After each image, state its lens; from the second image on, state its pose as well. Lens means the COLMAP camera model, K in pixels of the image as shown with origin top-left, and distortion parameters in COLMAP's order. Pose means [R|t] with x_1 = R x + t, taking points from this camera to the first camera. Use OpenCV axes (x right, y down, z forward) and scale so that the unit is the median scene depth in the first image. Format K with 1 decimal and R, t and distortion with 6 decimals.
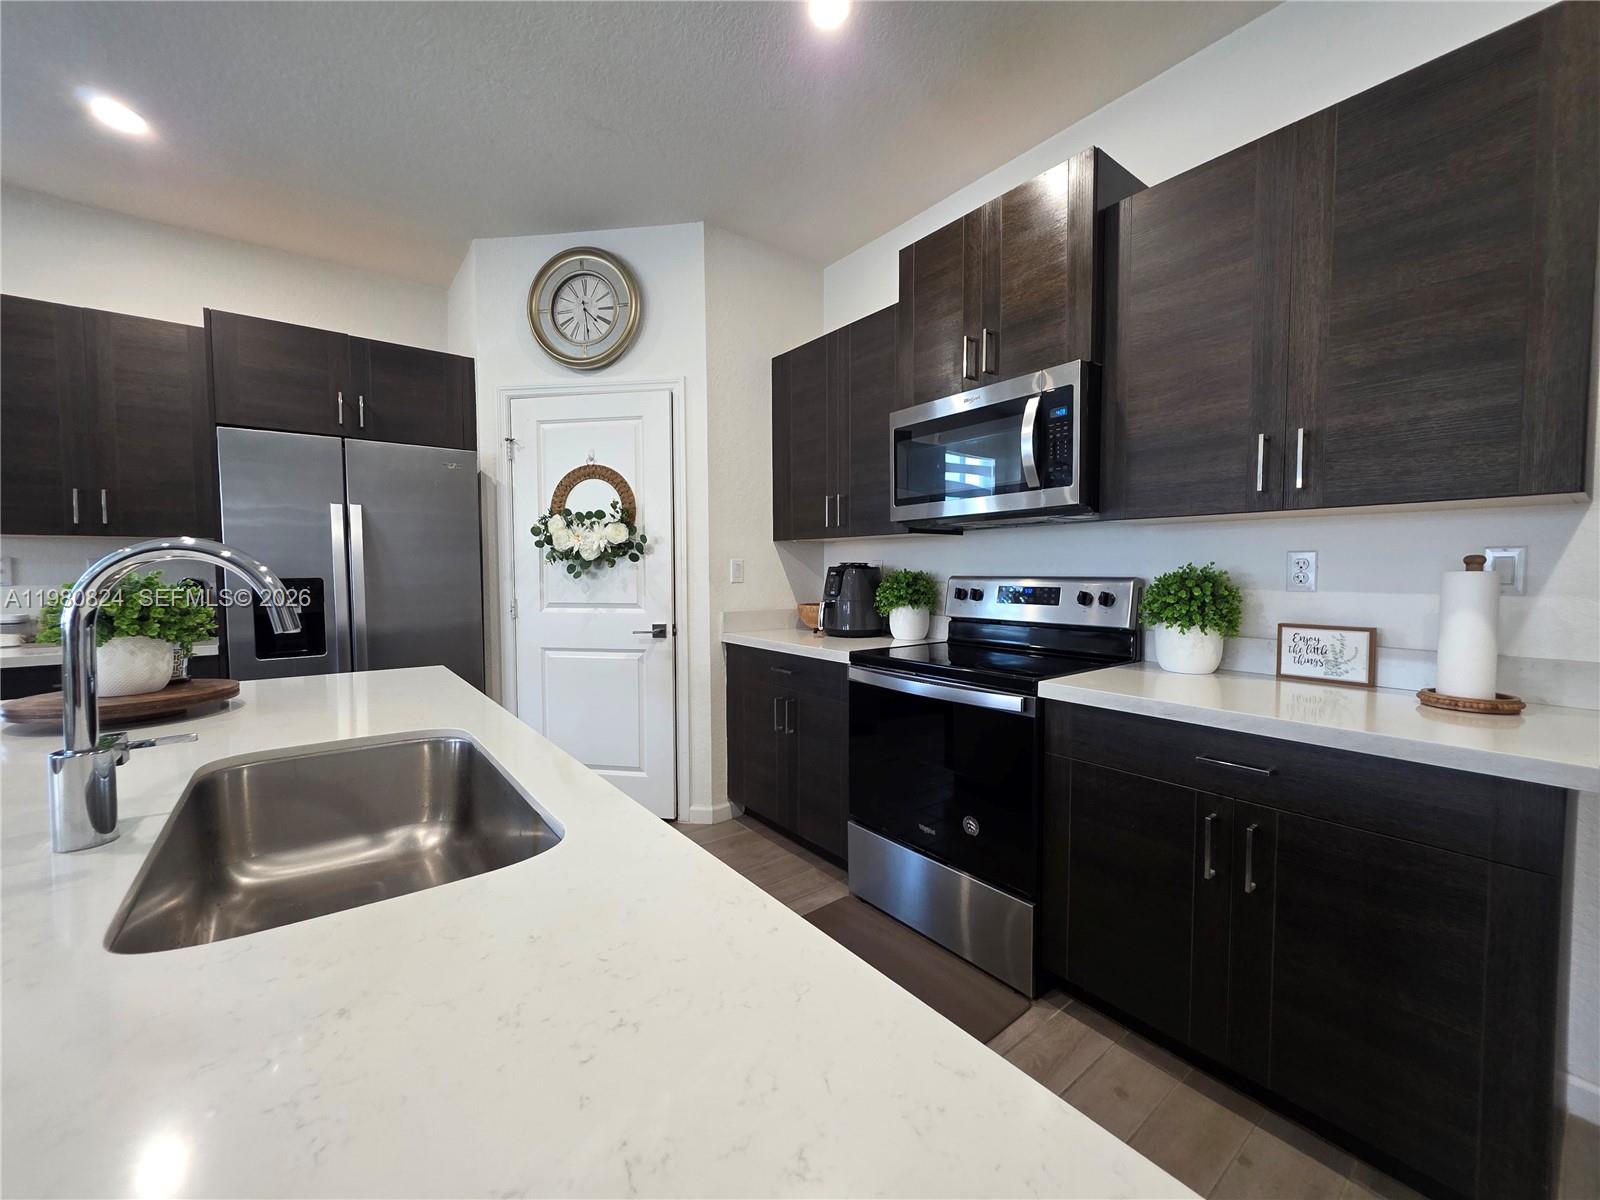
lens RADIAL K [[643.7, 0, 799.0], [0, 643.7, 598.9], [0, 0, 1]] dist [0.000942, 0.000445]
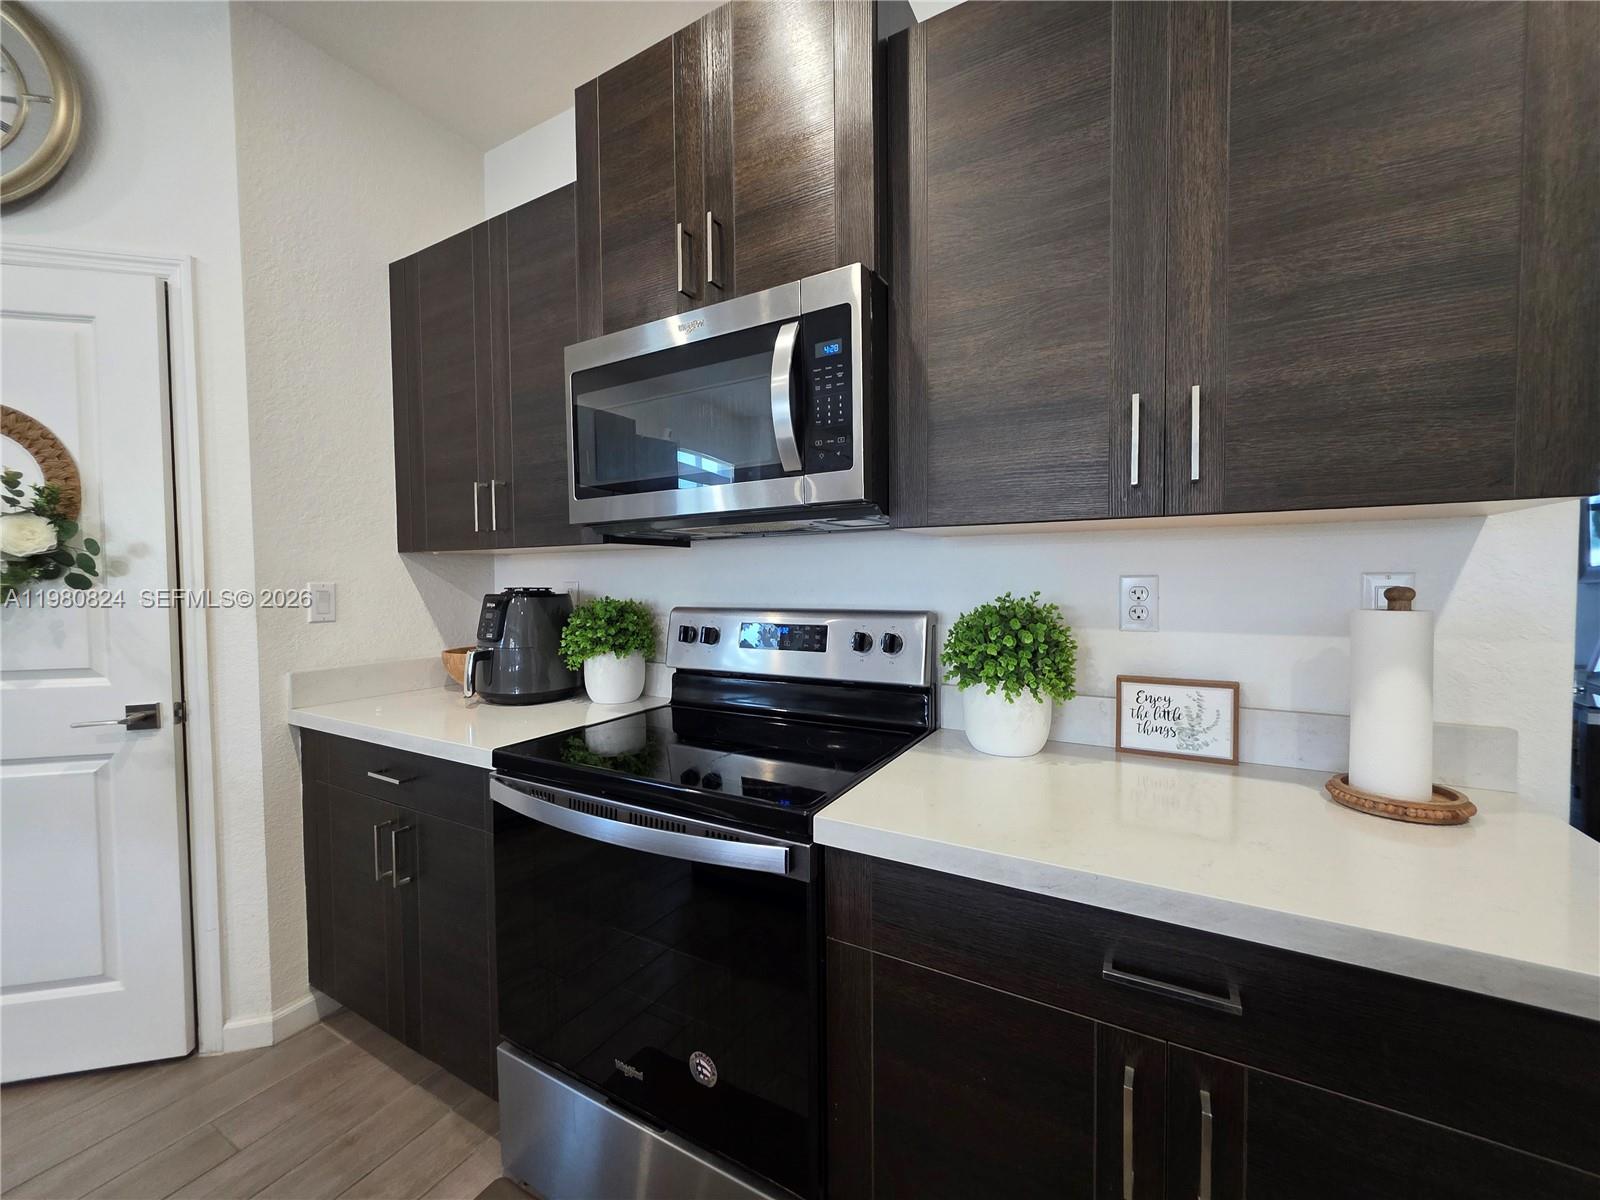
lens RADIAL K [[643.7, 0, 799.0], [0, 643.7, 596.3], [0, 0, 1]] dist [0.000942, 0.000445]
pose [[0.924838, -0.017422, 0.379962, 0.132904], [0.024781, 0.999588, -0.014483, -0.044586], [-0.379553, 0.022810, 0.924889, 0.423455]]
